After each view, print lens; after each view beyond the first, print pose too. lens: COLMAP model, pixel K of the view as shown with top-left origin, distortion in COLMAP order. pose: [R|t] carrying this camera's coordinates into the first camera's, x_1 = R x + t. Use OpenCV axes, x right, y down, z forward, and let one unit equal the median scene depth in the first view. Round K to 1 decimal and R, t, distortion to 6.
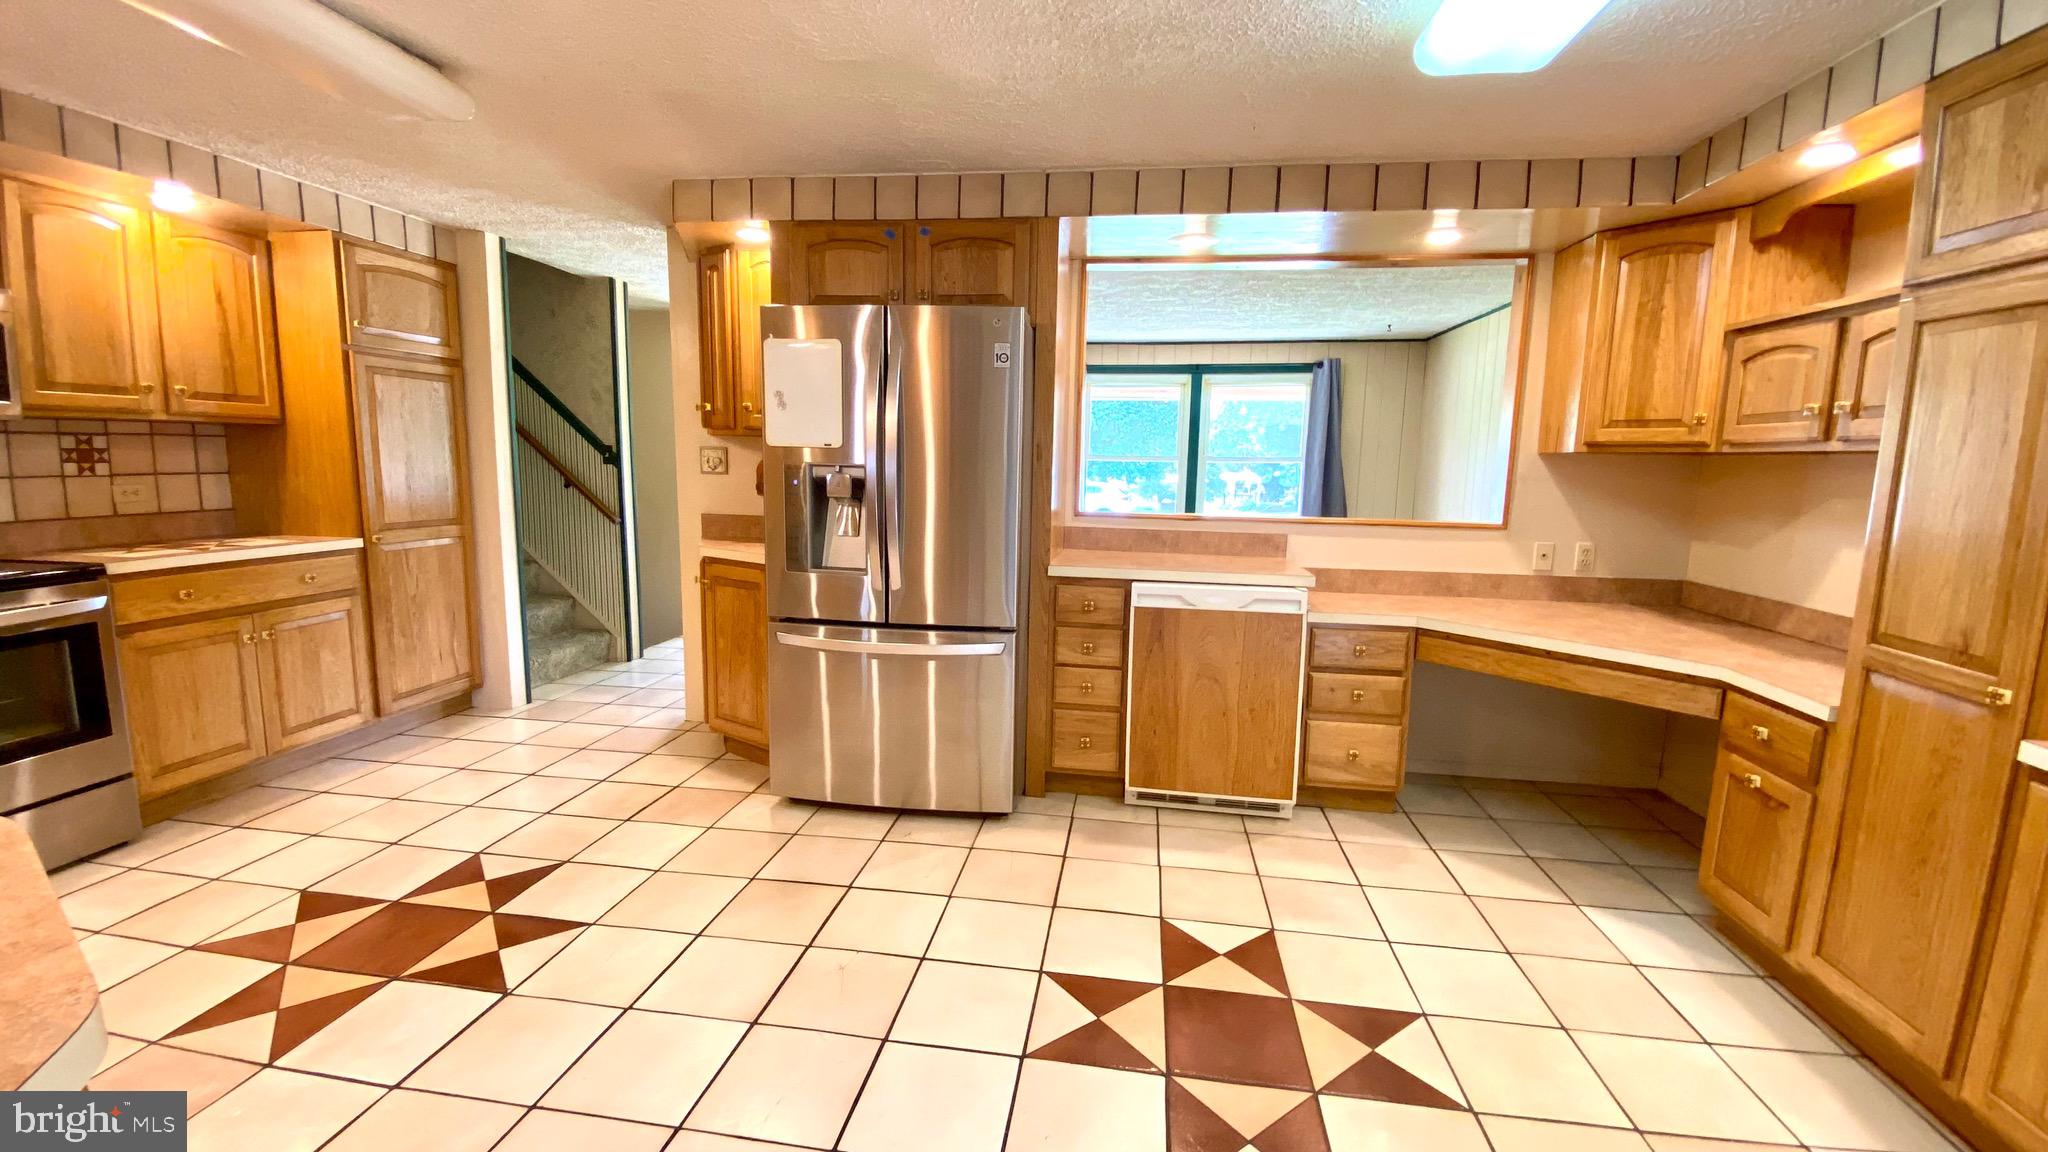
lens RADIAL K [[831.5, 0, 1034.2], [0, 831.5, 523.2], [0, 0, 1]] dist [0.029079, -0.023620]
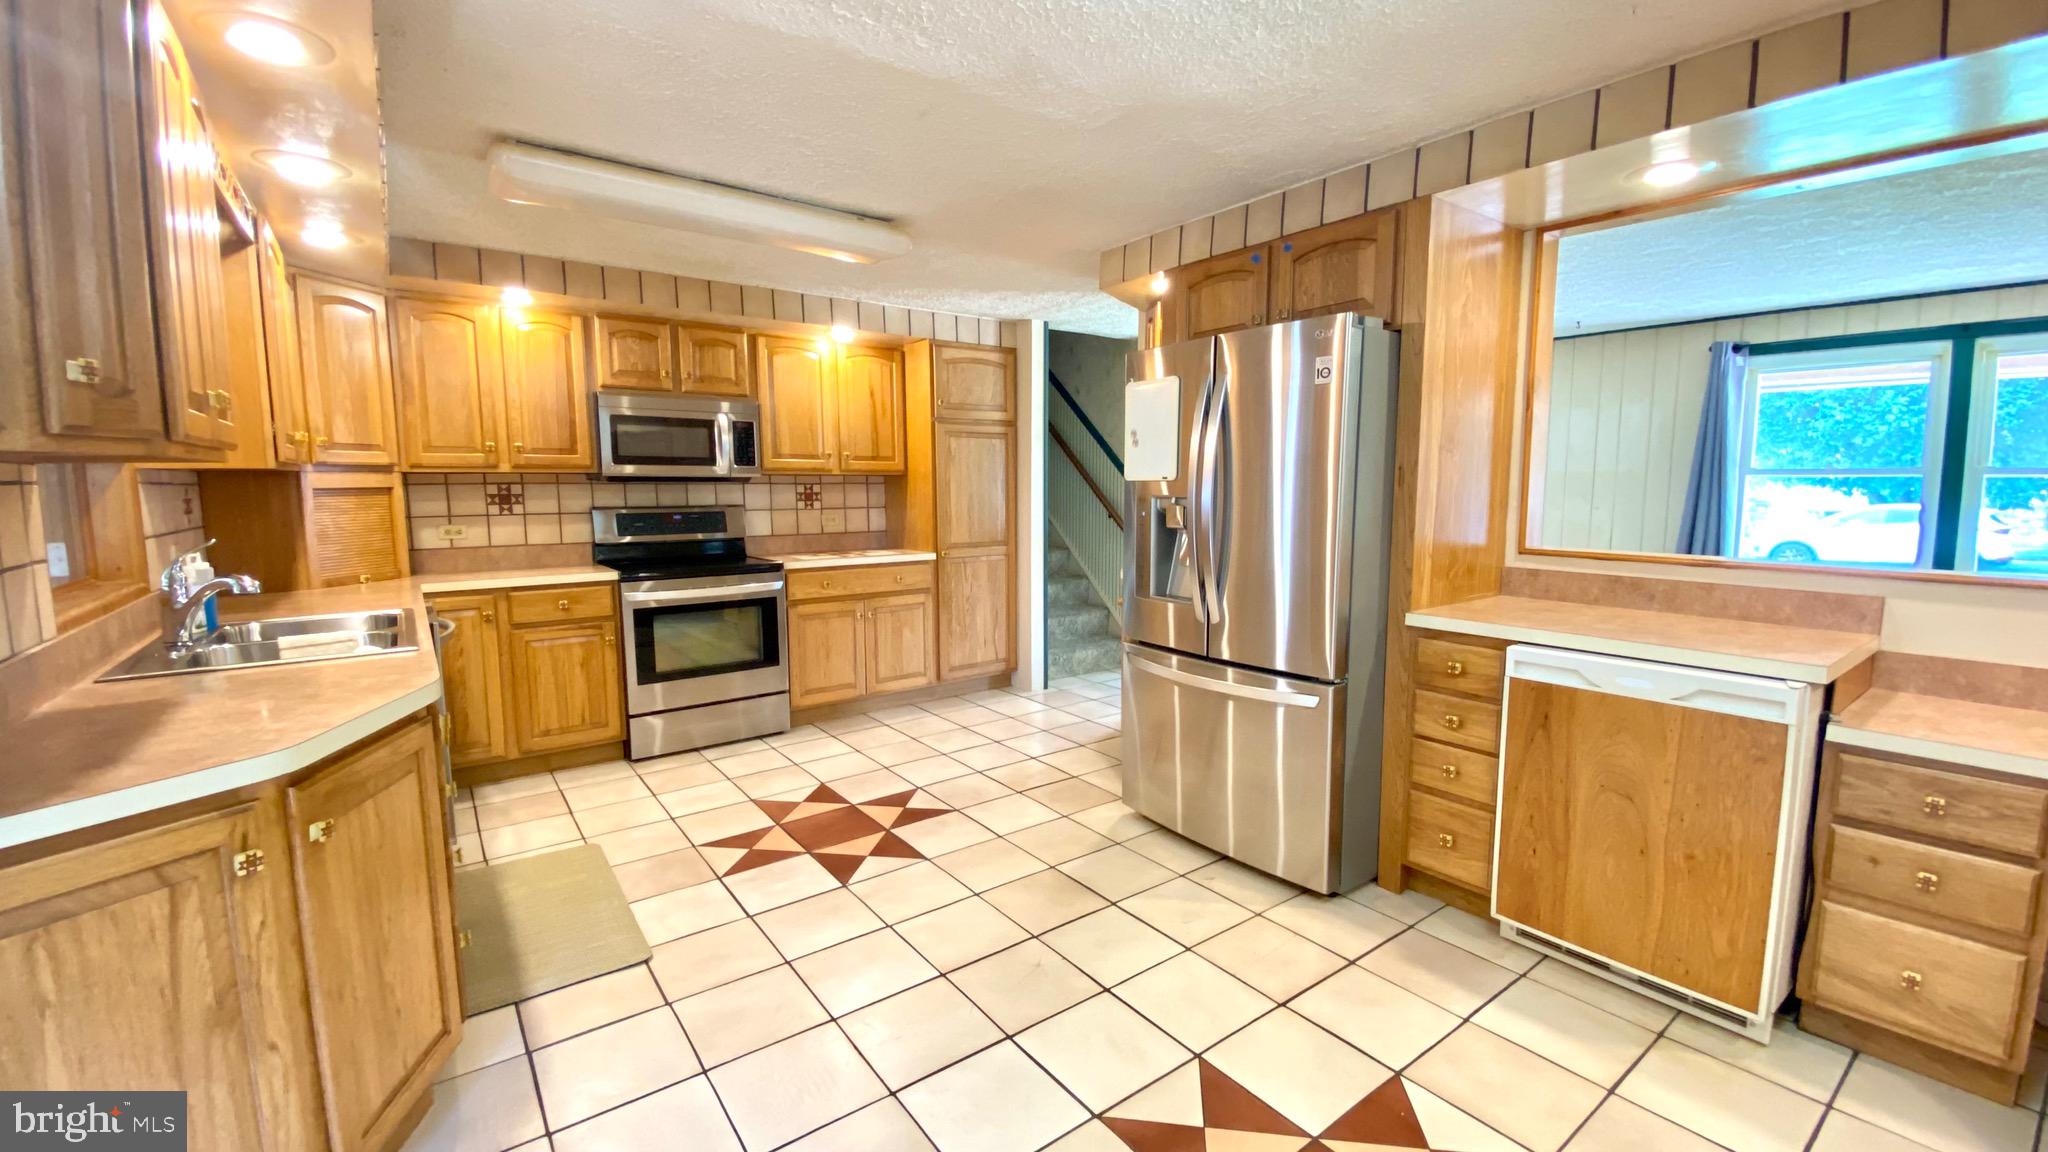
lens RADIAL K [[831.5, 0, 1034.2], [0, 831.5, 523.2], [0, 0, 1]] dist [0.029079, -0.023620]
pose [[0.703188, 0.009030, -0.710946, 0.351030], [-0.031643, 0.999326, -0.018605, -0.011907], [0.710299, 0.035580, 0.703000, 0.144908]]
